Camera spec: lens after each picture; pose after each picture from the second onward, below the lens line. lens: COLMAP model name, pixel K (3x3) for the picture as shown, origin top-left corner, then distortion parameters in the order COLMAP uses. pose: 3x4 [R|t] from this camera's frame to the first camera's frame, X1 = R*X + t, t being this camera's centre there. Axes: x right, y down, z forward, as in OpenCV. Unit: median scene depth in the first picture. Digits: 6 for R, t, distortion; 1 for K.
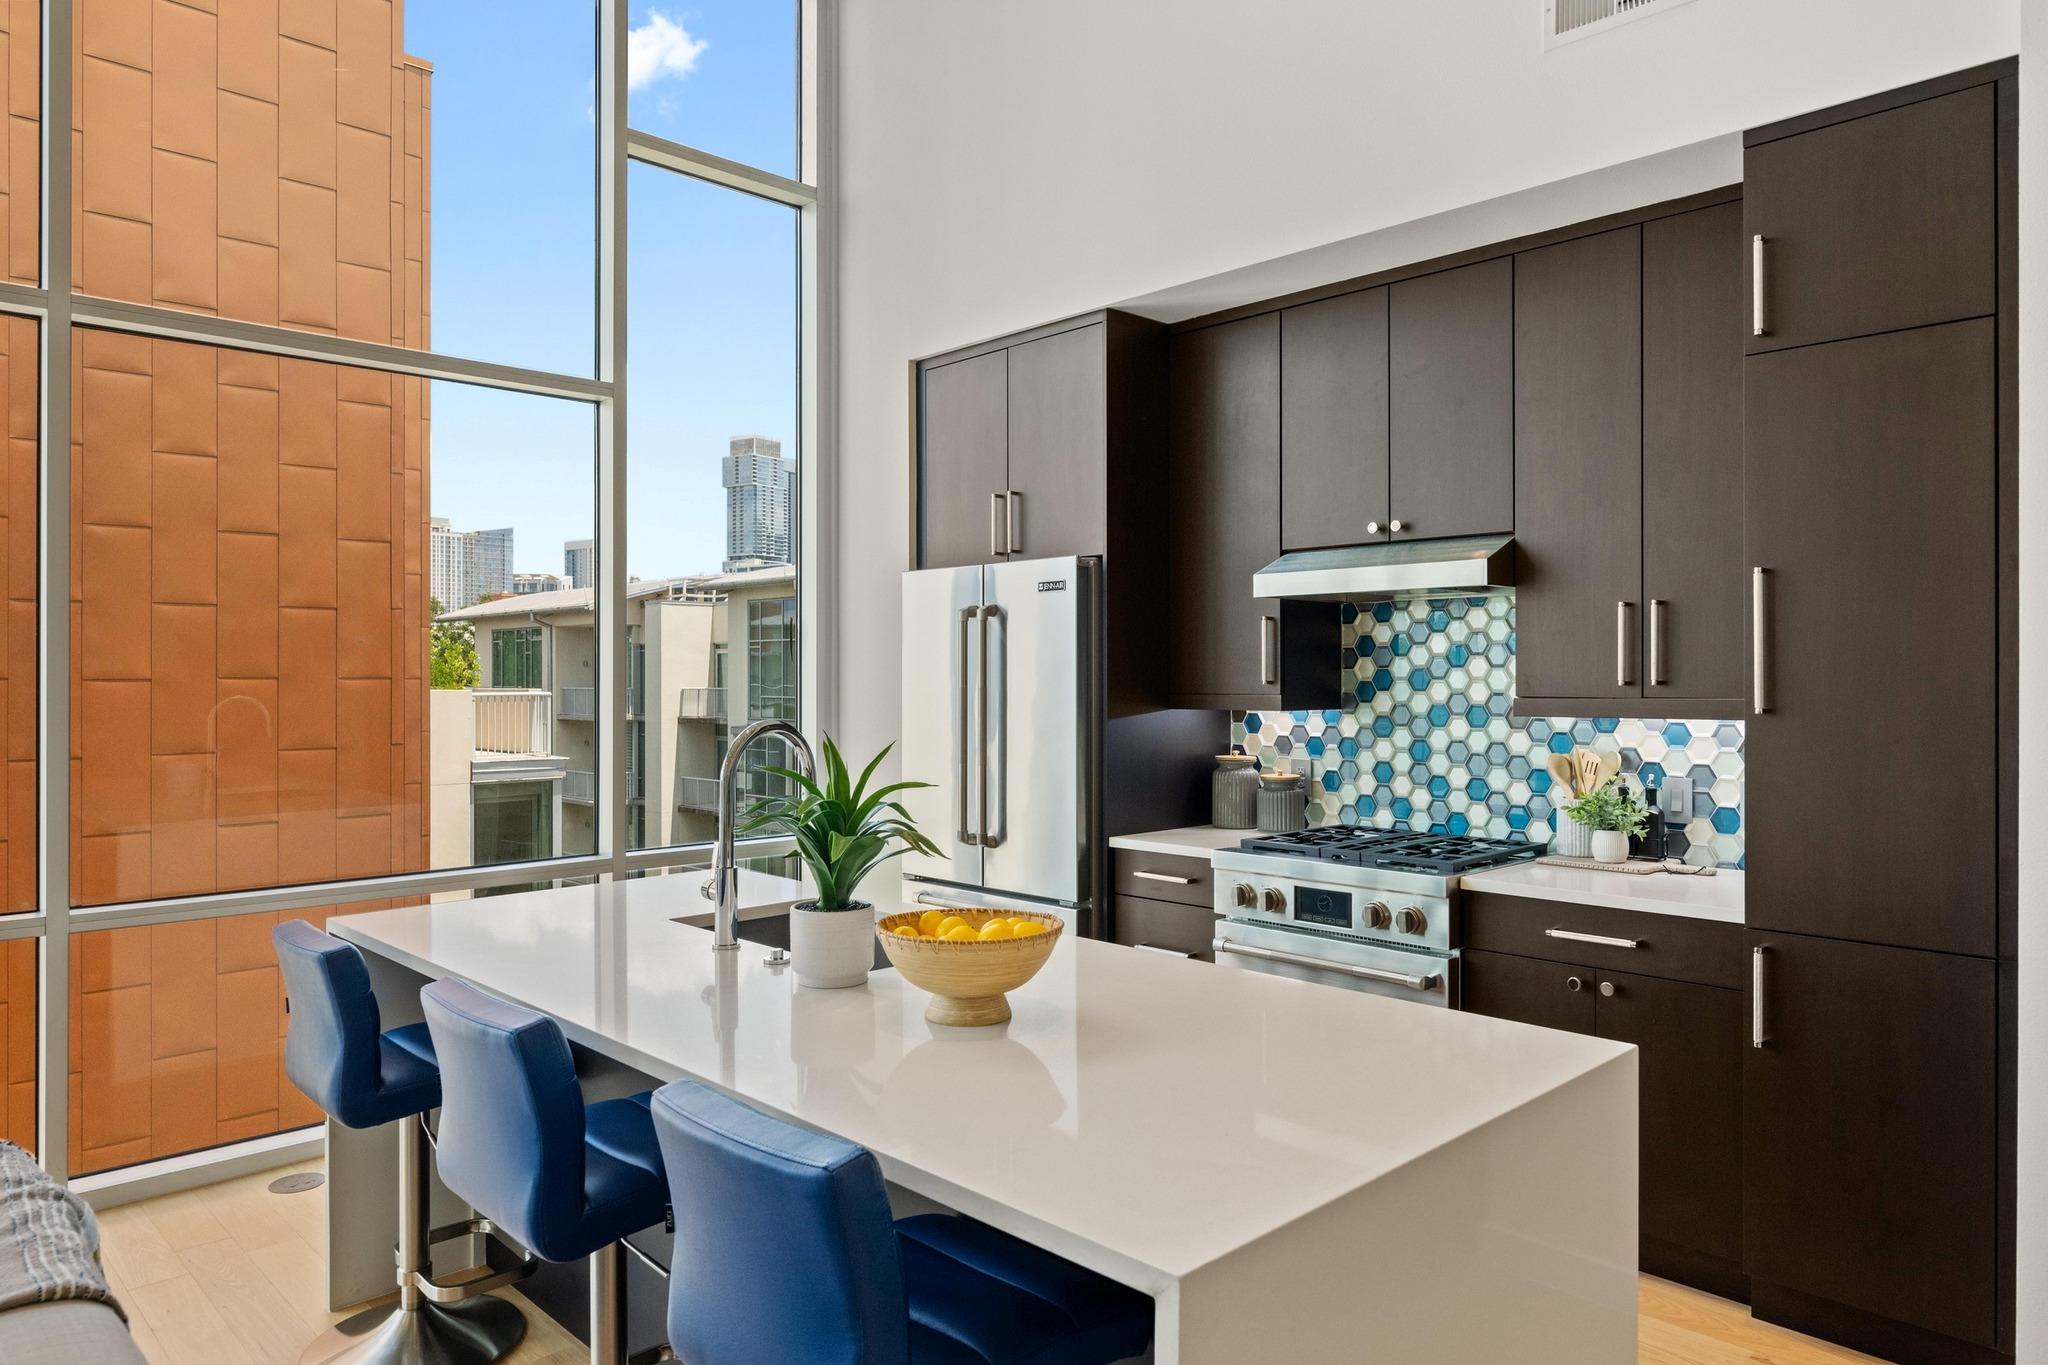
lens RADIAL K [[1314.2, 0, 1029.9], [0, 1314.2, 672.9], [0, 0, 1]] dist [-0.001966, 0.002408]
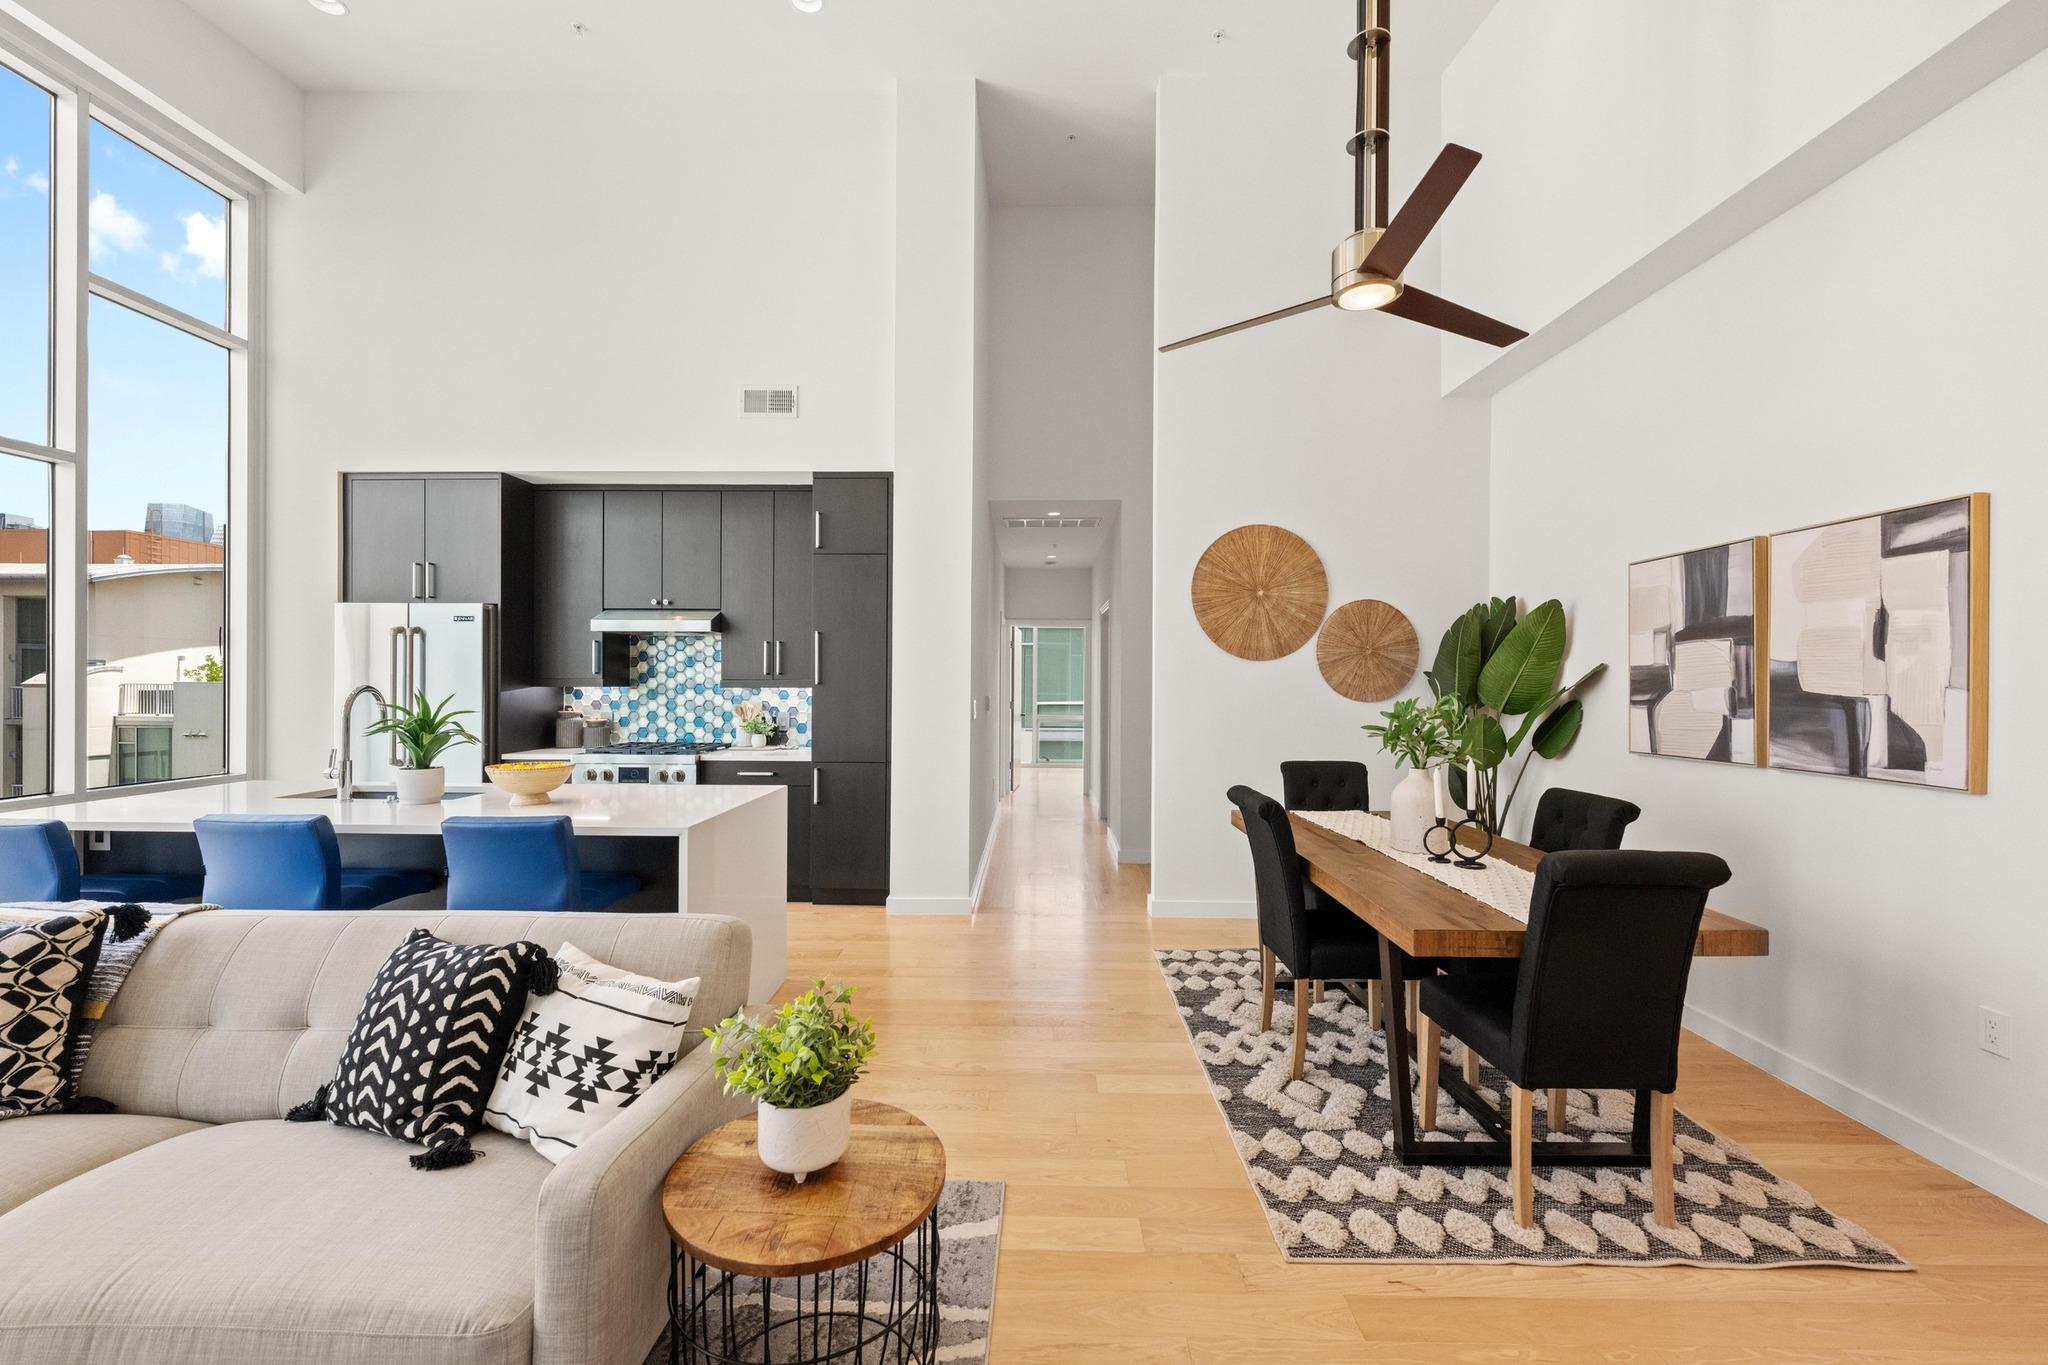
lens RADIAL K [[811.5, 0, 1024.8], [0, 811.5, 684.6], [0, 0, 1]] dist [-0.000631, 0.000488]
pose [[0.709237, 0.002575, 0.704966, -0.229247], [-0.008676, 0.999949, 0.005076, 0.013136], [-0.704917, -0.009716, 0.709223, -0.353417]]
